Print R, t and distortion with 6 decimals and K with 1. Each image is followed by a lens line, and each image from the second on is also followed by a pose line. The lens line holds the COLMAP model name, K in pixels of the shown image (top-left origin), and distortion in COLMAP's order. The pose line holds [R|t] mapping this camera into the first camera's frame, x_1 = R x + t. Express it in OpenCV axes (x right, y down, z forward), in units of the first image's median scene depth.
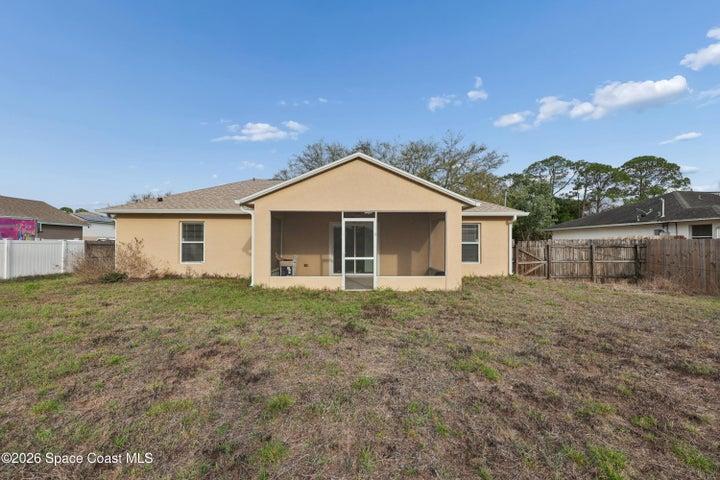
lens RADIAL K [[292.2, 0, 354.5], [0, 292.2, 237.8], [0, 0, 1]] dist [0.001032, 0.000011]
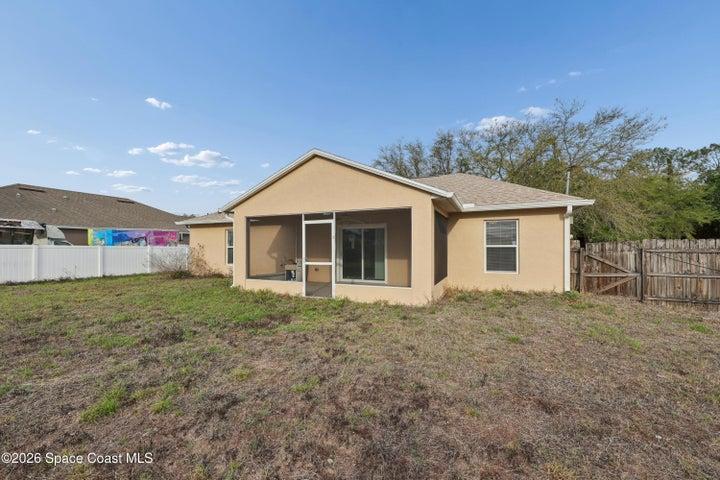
lens RADIAL K [[292.2, 0, 355.6], [0, 292.2, 244.0], [0, 0, 1]] dist [0.001032, 0.000011]
pose [[0.902058, -0.009854, -0.431502, 0.376683], [0.013095, 0.999904, 0.004541, 0.004234], [0.431416, -0.009746, 0.902101, 0.155320]]
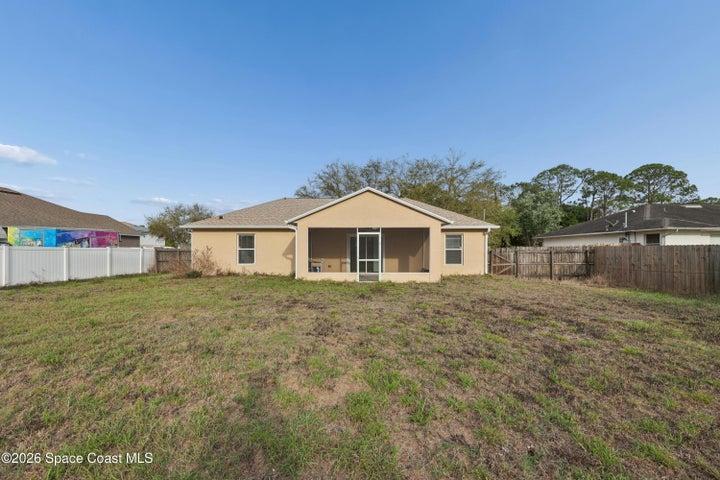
lens RADIAL K [[292.2, 0, 353.3], [0, 292.2, 247.7], [0, 0, 1]] dist [0.001032, 0.000011]
pose [[0.998826, -0.002116, -0.048395, 0.006462], [0.002608, 0.999945, 0.010124, -0.003749], [0.048371, -0.010239, 0.998777, -0.322144]]
